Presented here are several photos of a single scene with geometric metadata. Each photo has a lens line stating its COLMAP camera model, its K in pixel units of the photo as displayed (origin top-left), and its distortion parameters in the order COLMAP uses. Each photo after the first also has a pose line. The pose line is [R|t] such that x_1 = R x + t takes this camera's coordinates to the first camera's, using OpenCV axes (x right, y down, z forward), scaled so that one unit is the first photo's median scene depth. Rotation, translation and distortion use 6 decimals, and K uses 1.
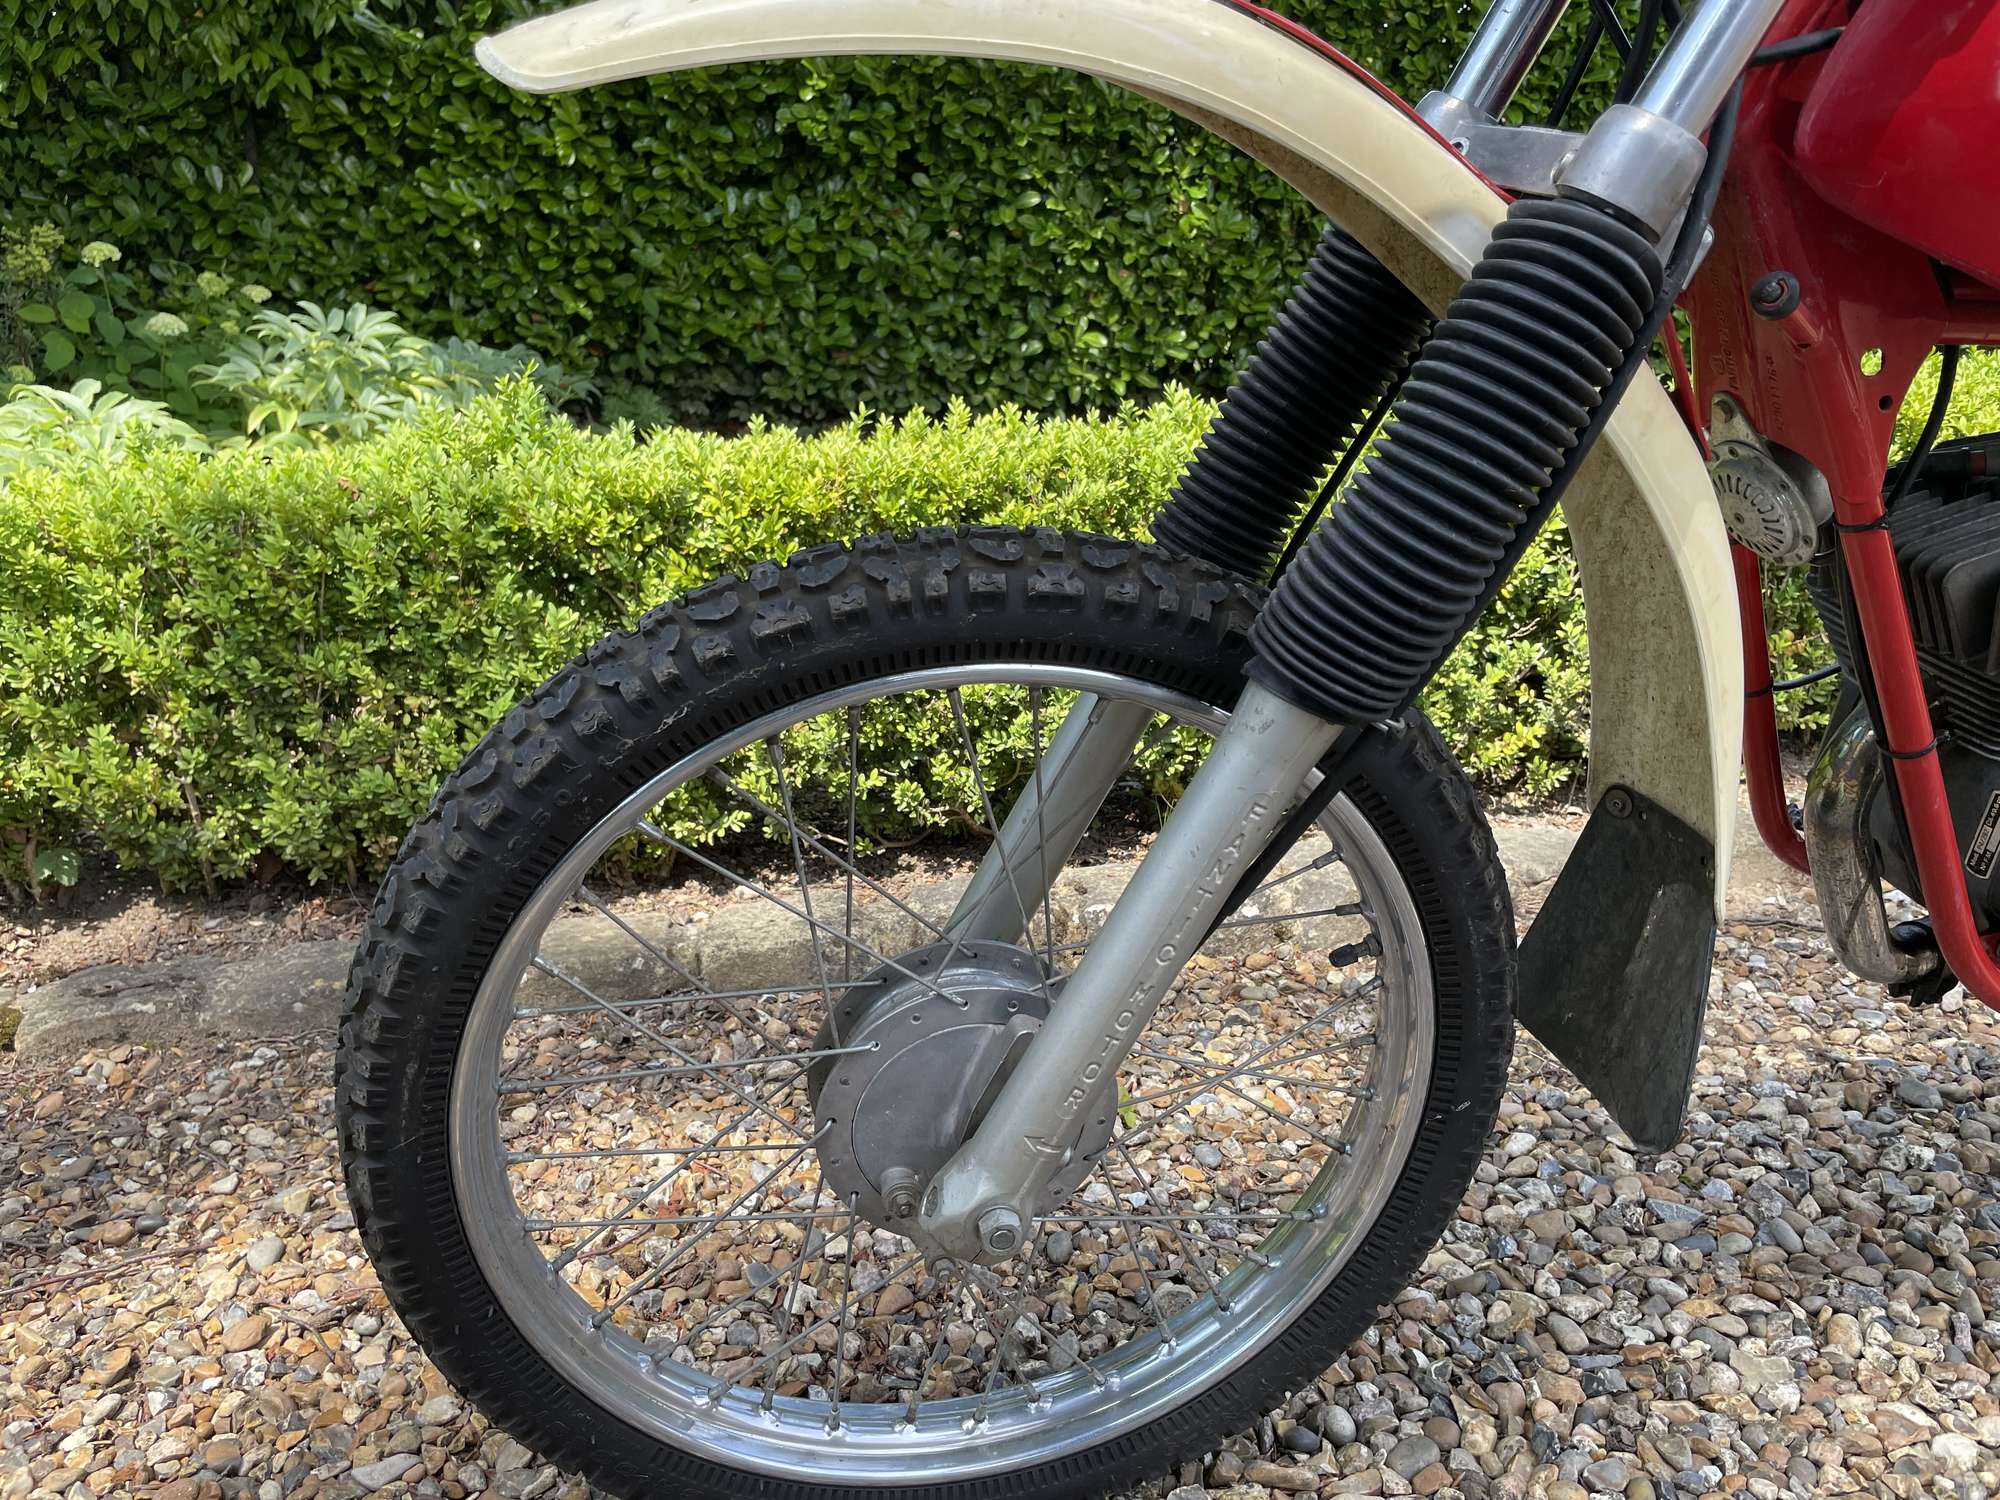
lens RADIAL K [[1518.5, 0, 977.5], [0, 1518.5, 744.3], [0, 0, 1]] dist [0.077971, -0.115803]
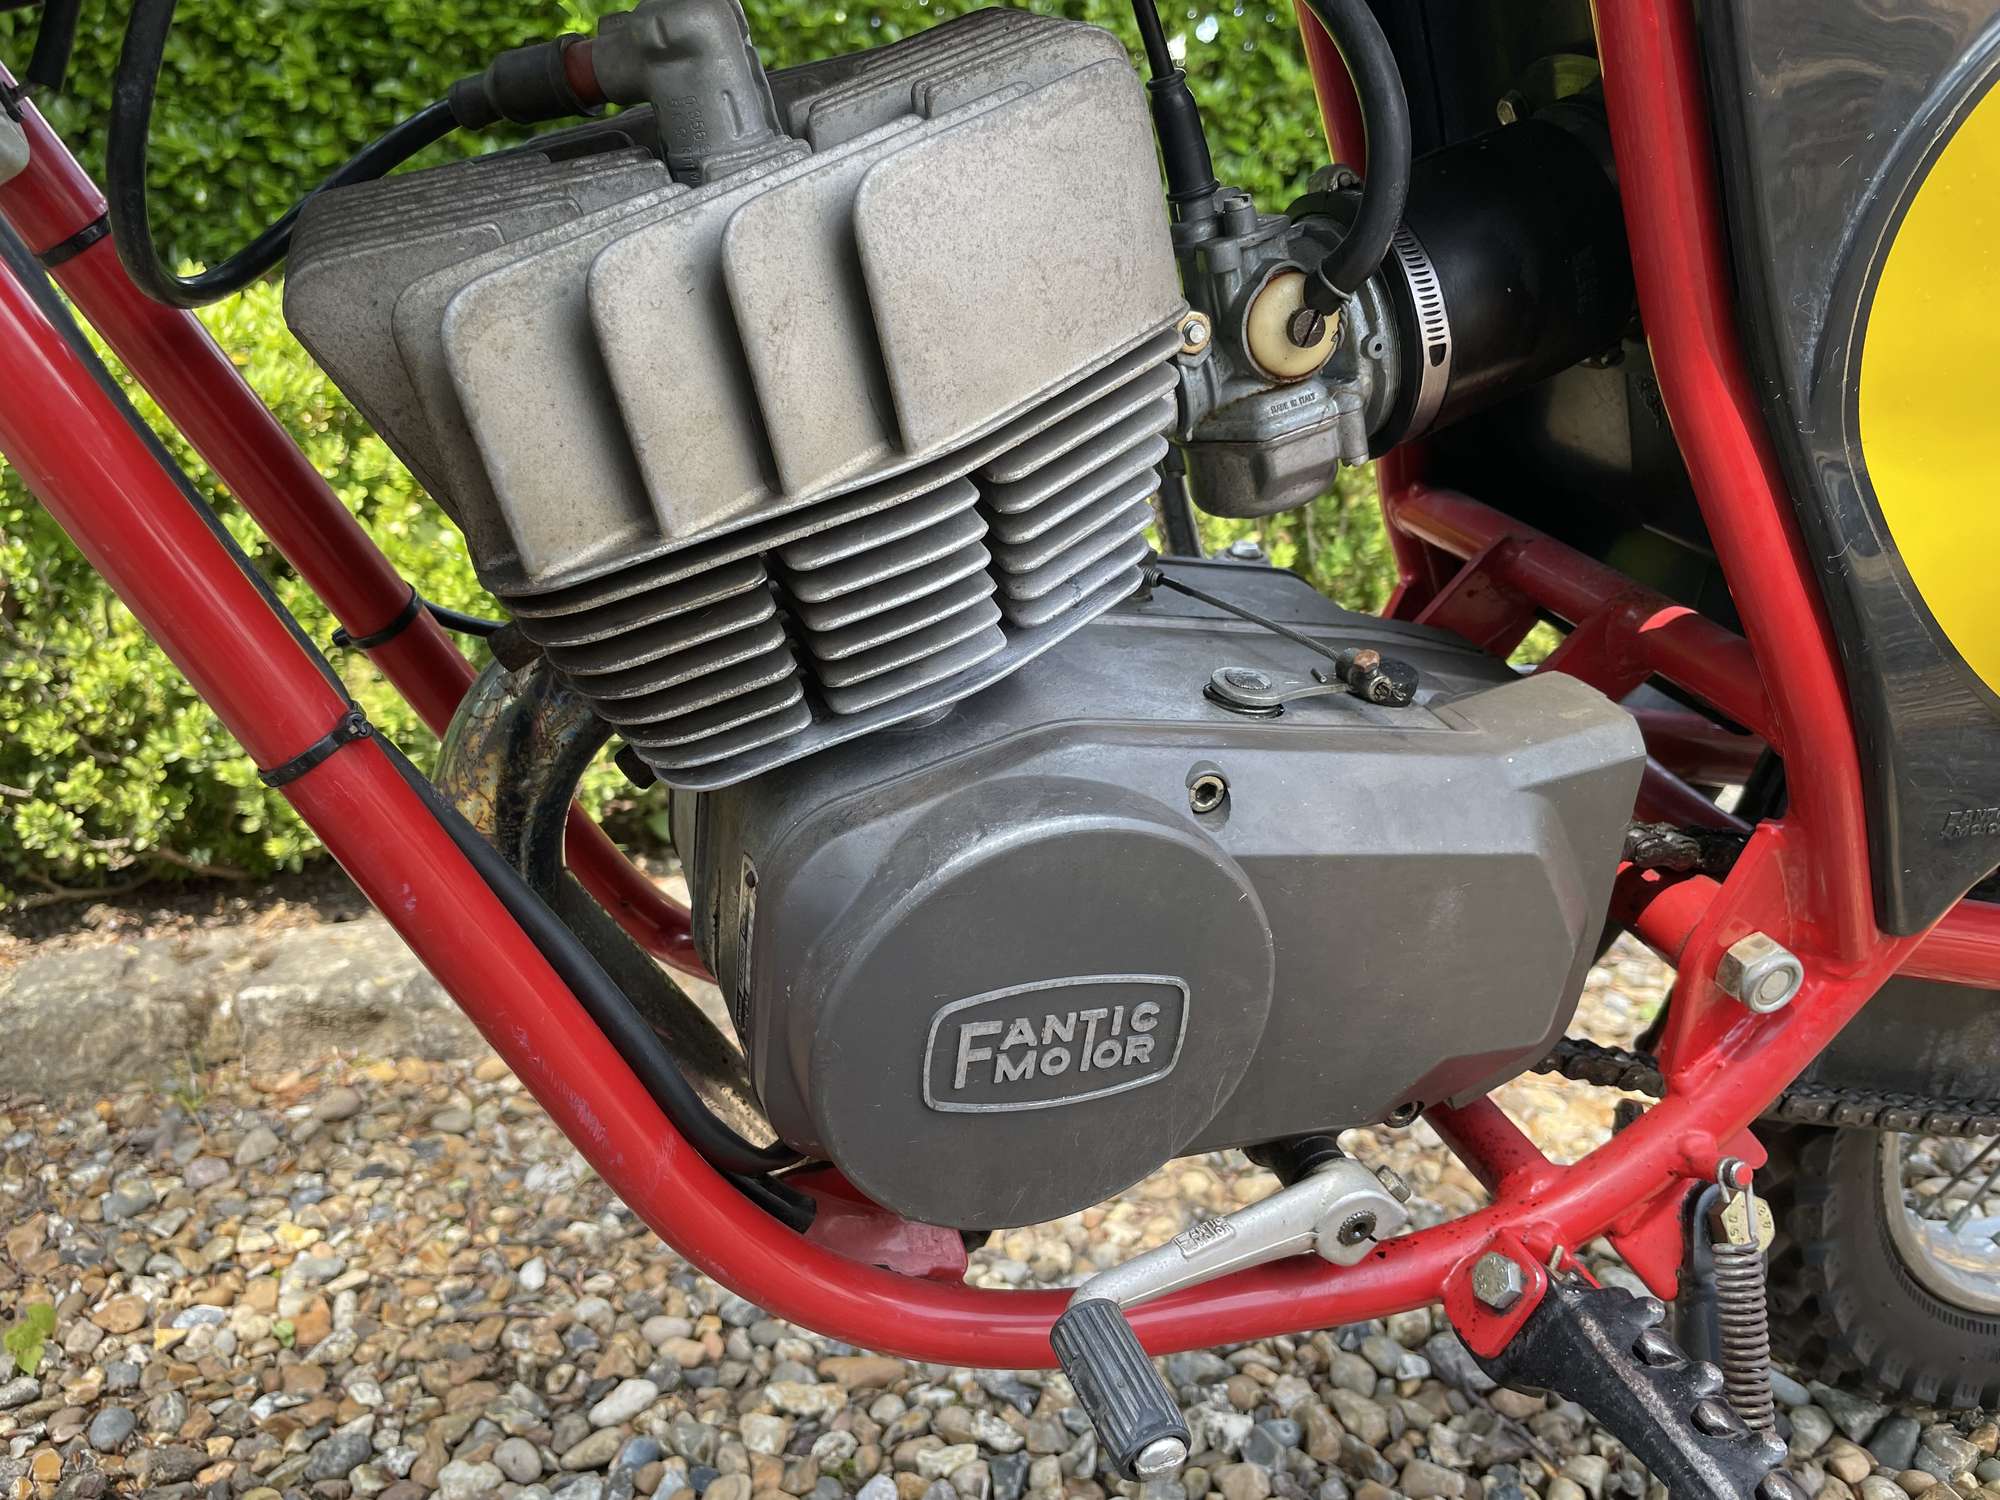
lens RADIAL K [[1537.2, 0, 996.3], [0, 1537.2, 726.1], [0, 0, 1]] dist [0.071676, -0.120863]
pose [[0.998733, 0.005839, 0.049986, 0.328742], [-0.004901, 0.999810, -0.018857, 0.000469], [-0.050086, 0.018588, 0.998572, 0.257215]]
